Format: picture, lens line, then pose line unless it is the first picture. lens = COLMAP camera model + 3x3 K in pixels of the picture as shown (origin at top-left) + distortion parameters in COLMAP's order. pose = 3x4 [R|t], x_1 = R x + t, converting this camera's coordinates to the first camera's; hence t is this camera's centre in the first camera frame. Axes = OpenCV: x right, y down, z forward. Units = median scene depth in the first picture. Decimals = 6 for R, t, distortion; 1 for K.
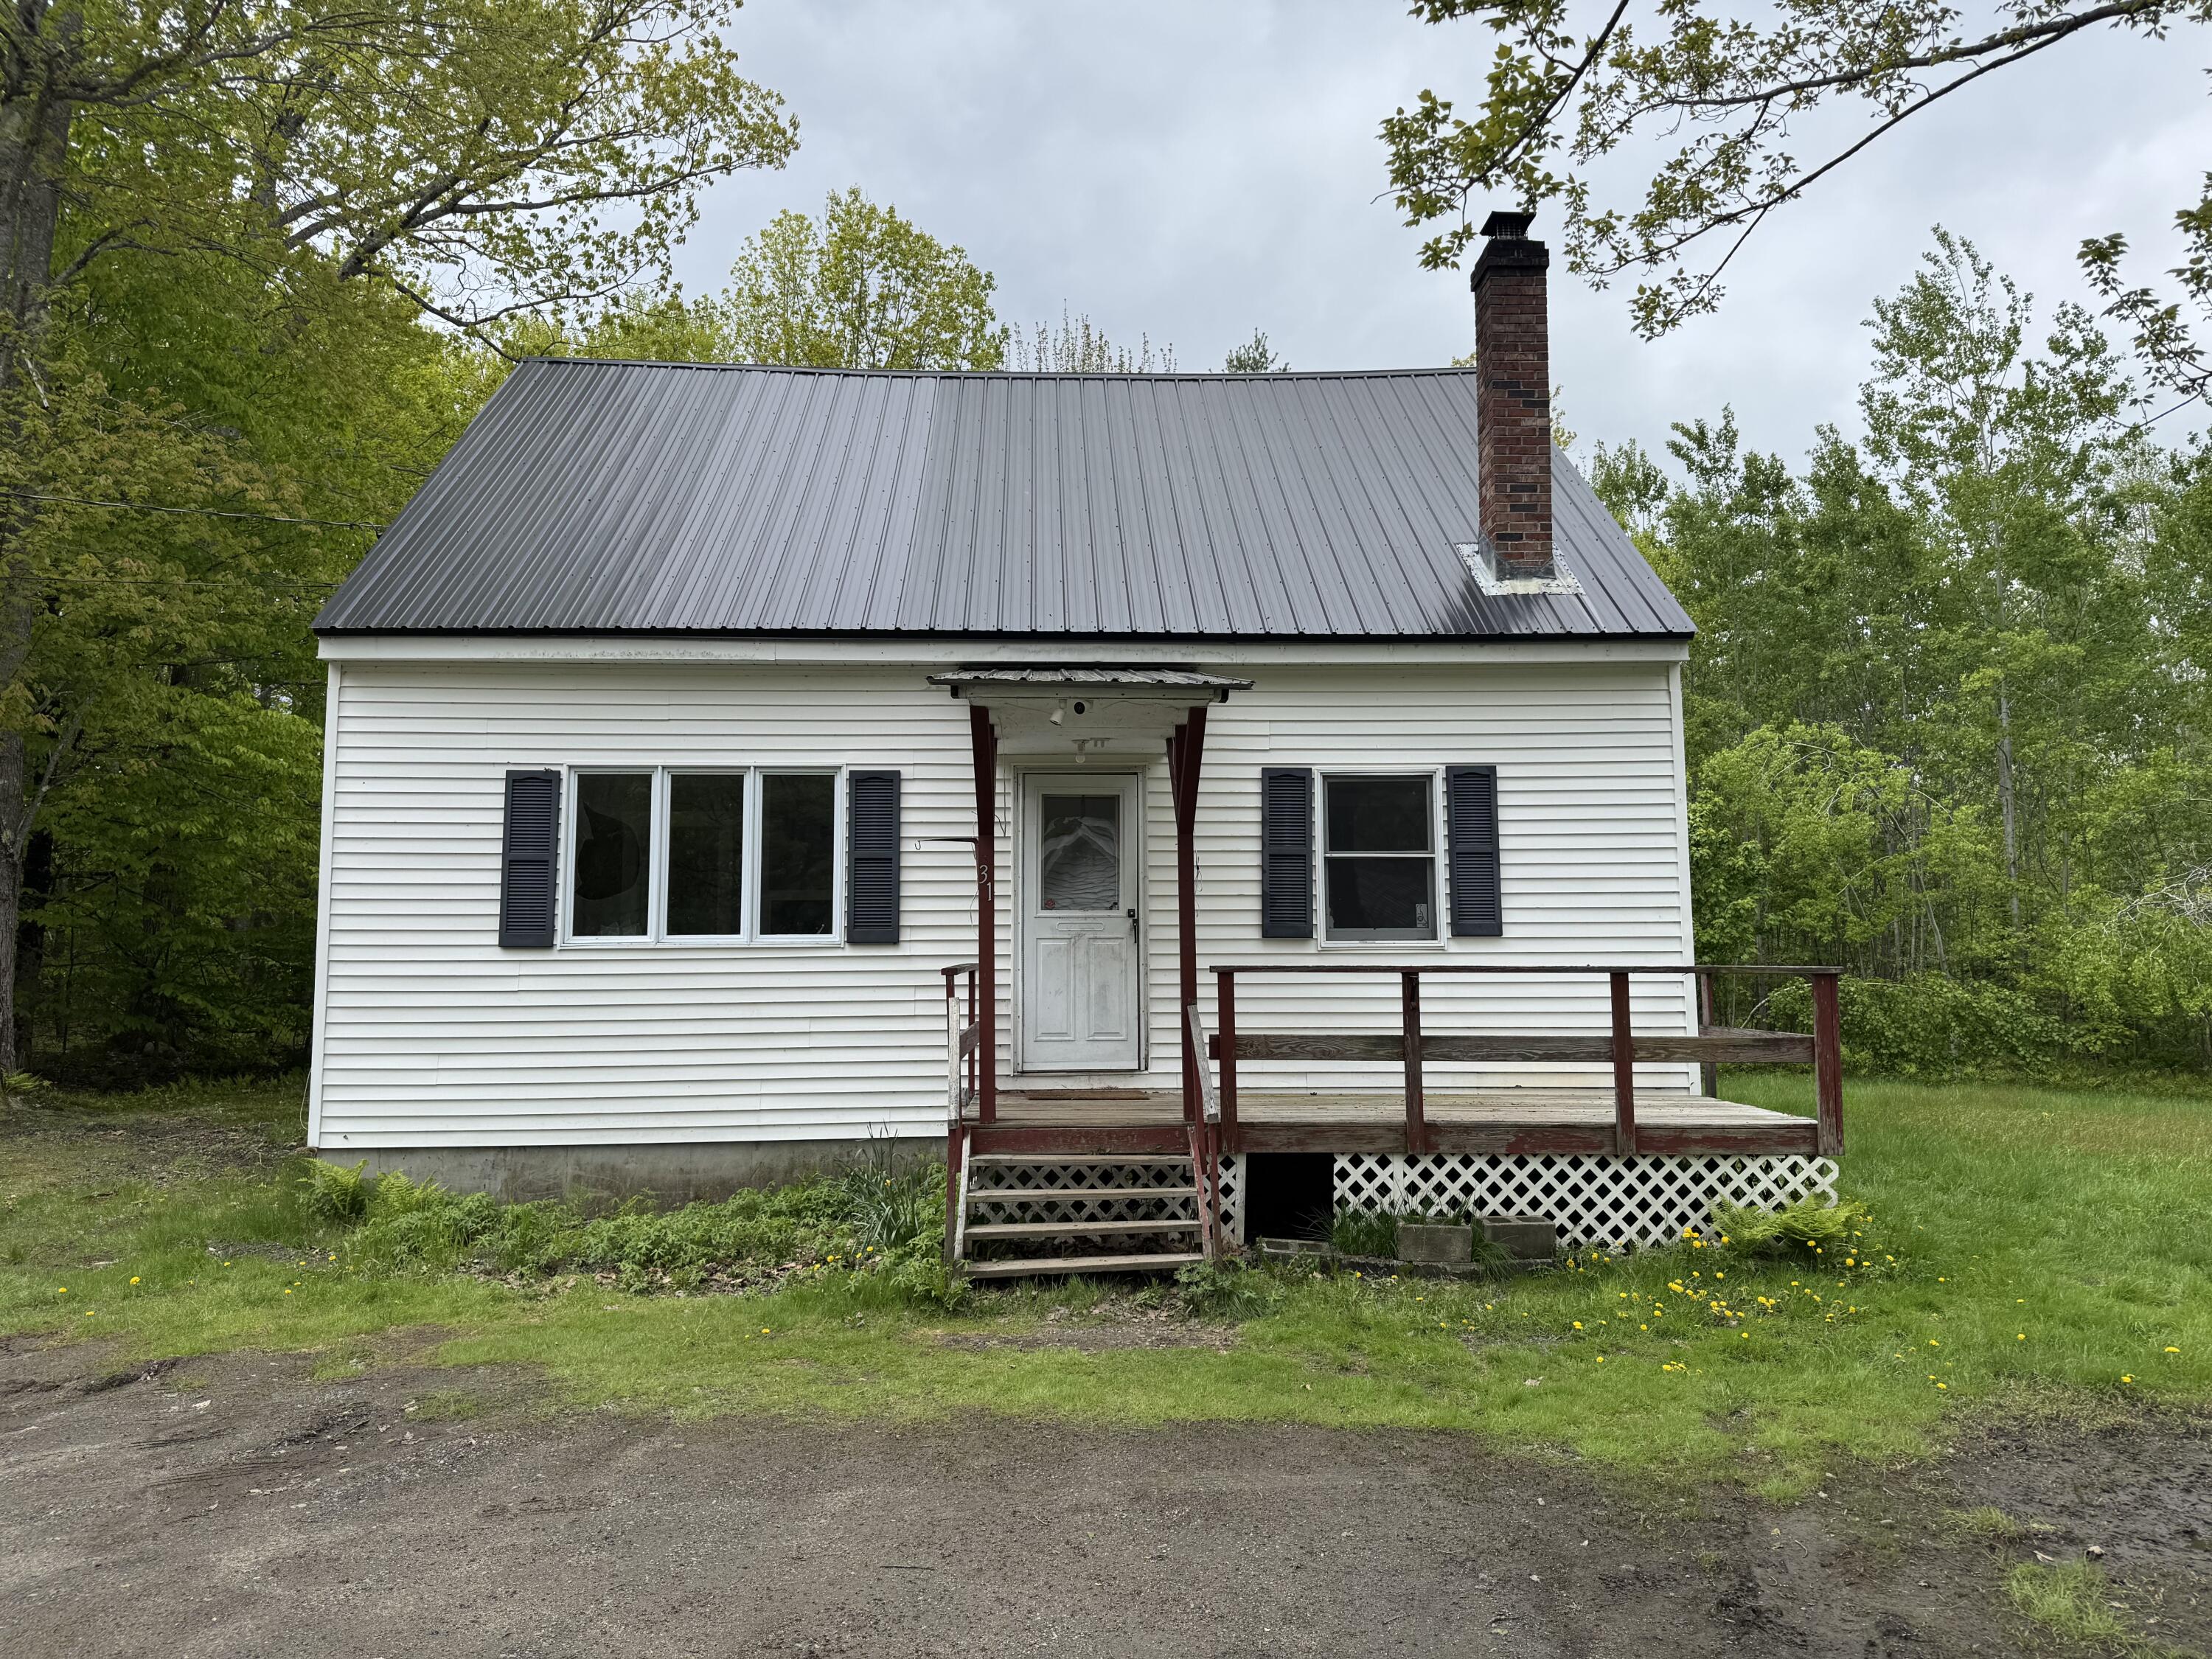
lens RADIAL K [[1521.4, 0, 1105.7], [0, 1521.4, 835.7], [0, 0, 1]] dist [0.155617, -0.283832]
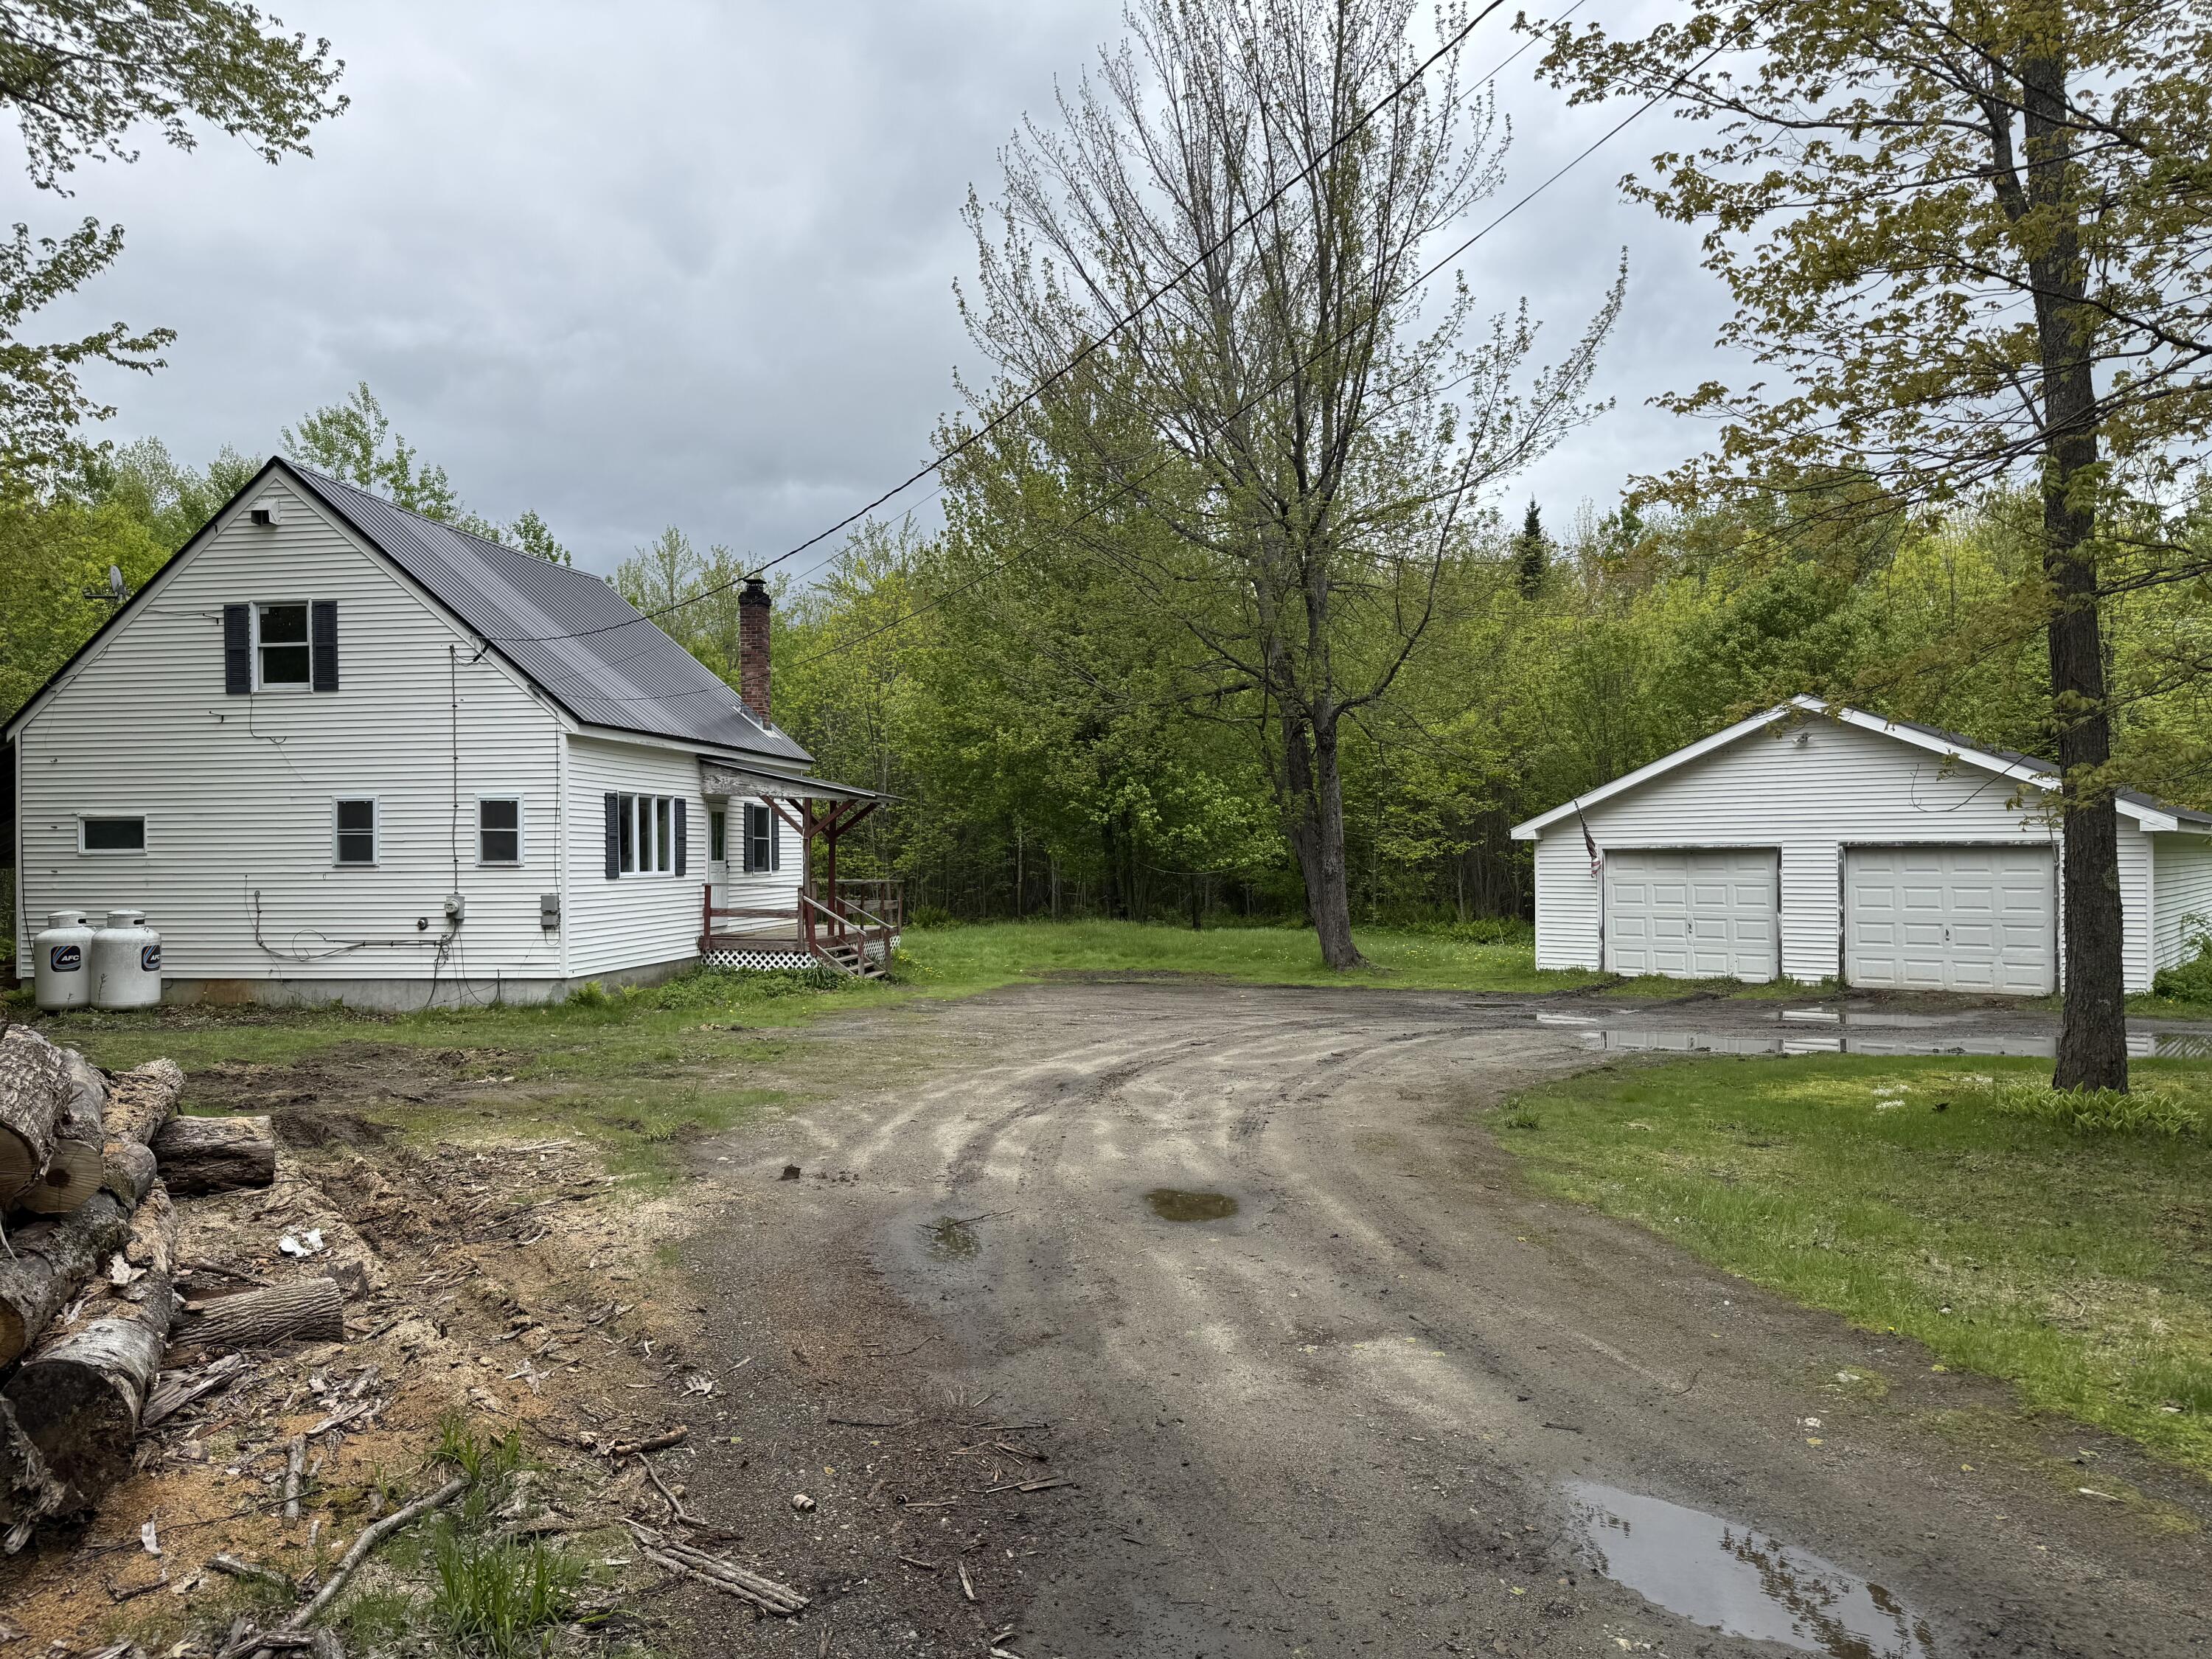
lens RADIAL K [[1521.4, 0, 1105.7], [0, 1521.4, 835.7], [0, 0, 1]] dist [0.155617, -0.283832]
pose [[0.178766, 0.016163, 0.983759, -2.291089], [-0.079433, 0.996838, -0.001944, -0.033970], [-0.980680, -0.077795, 0.179485, -0.026596]]
